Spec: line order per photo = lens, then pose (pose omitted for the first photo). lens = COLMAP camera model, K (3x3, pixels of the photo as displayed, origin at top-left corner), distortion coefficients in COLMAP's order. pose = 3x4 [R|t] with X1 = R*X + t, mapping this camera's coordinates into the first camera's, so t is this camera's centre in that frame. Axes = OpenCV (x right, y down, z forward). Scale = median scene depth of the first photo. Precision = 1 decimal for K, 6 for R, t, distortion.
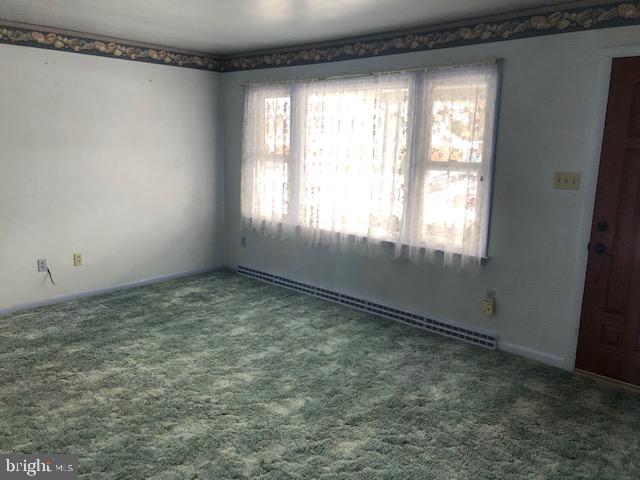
lens RADIAL K [[530.8, 0, 318.6], [0, 530.8, 238.7], [0, 0, 1]] dist [0.055648, -0.020451]
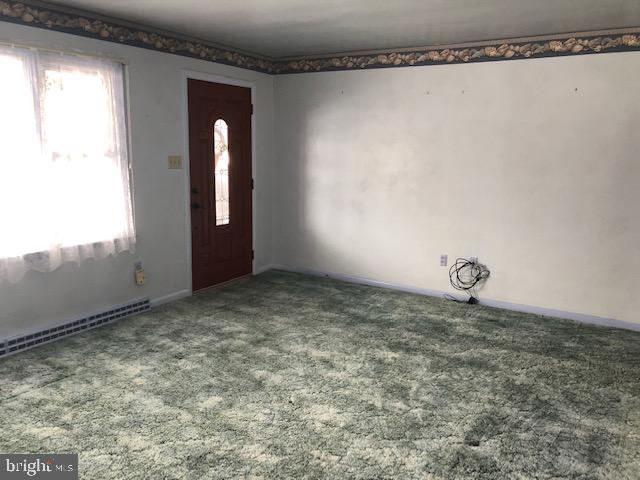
lens RADIAL K [[530.8, 0, 319.1], [0, 530.8, 240.9], [0, 0, 1]] dist [0.055648, -0.020451]
pose [[-0.194212, -0.205791, 0.959131, -0.937154], [0.158444, 0.958329, 0.237701, -0.176689], [-0.968079, 0.198133, -0.153512, 0.872295]]
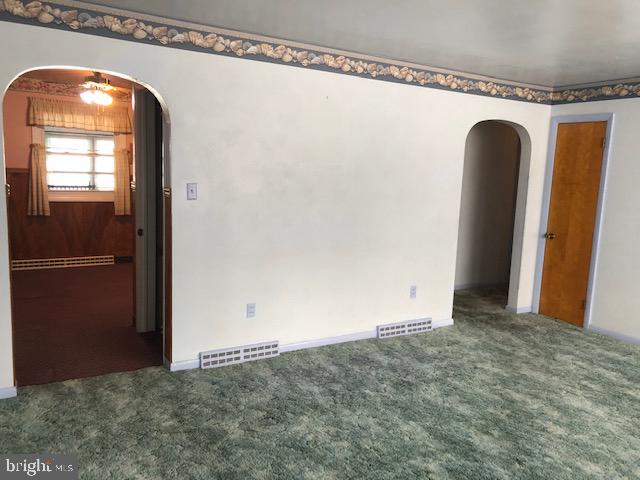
lens RADIAL K [[530.8, 0, 321.8], [0, 530.8, 239.7], [0, 0, 1]] dist [0.055648, -0.020451]
pose [[-0.262765, 0.108490, -0.958741, 0.651608], [-0.224340, 0.959556, 0.170068, -0.109648], [0.938417, 0.259772, -0.227799, 0.658038]]
